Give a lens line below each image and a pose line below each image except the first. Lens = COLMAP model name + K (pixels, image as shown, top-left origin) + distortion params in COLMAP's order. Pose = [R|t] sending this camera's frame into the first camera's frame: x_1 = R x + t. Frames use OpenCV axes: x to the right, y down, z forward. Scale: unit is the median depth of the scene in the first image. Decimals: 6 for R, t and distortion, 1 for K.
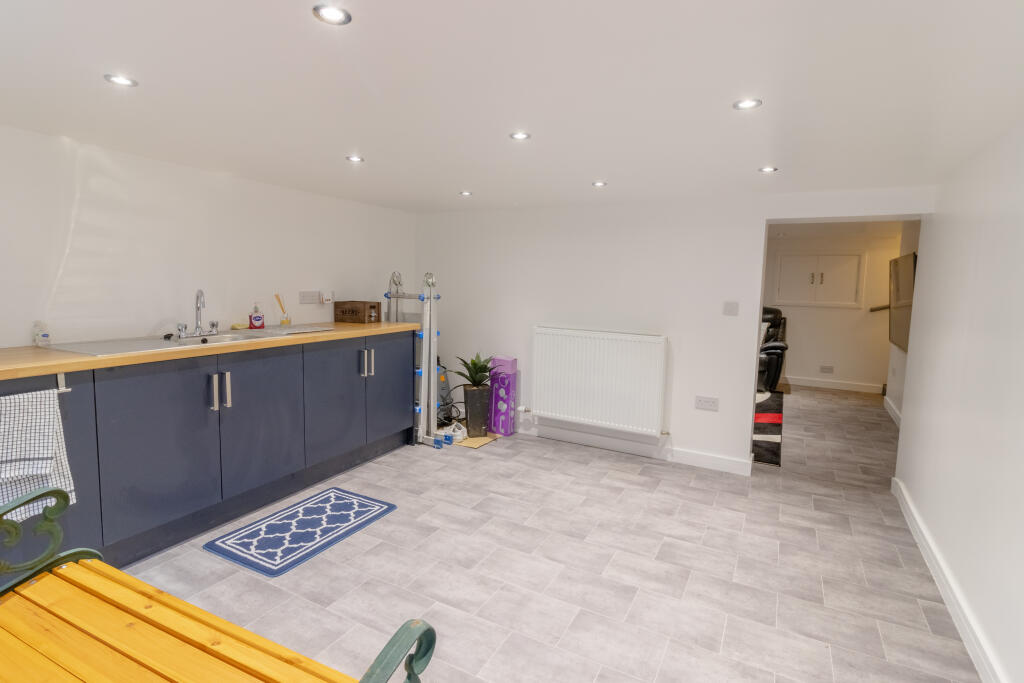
lens RADIAL K [[527.8, 0, 506.4], [0, 527.8, 336.6], [0, 0, 1]] dist [0.000783, -0.000304]
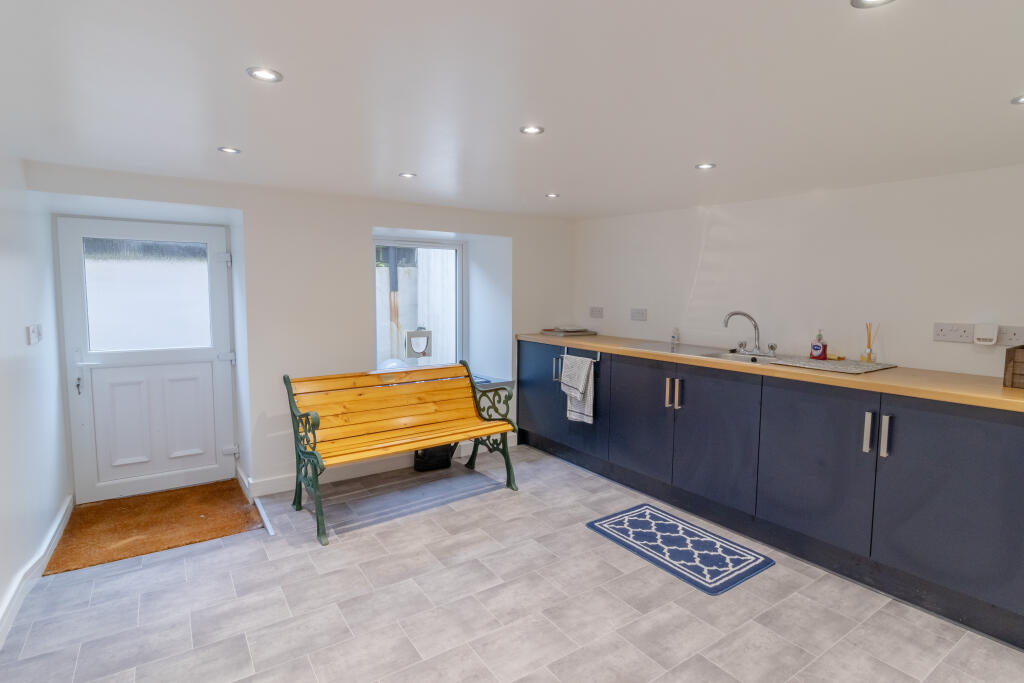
lens RADIAL K [[527.8, 0, 506.4], [0, 527.8, 336.6], [0, 0, 1]] dist [0.000783, -0.000304]
pose [[-0.486113, 0.053538, -0.872254, 0.629813], [-0.109441, 0.986534, 0.121545, -0.118431], [0.867016, 0.154545, -0.473708, 1.112374]]
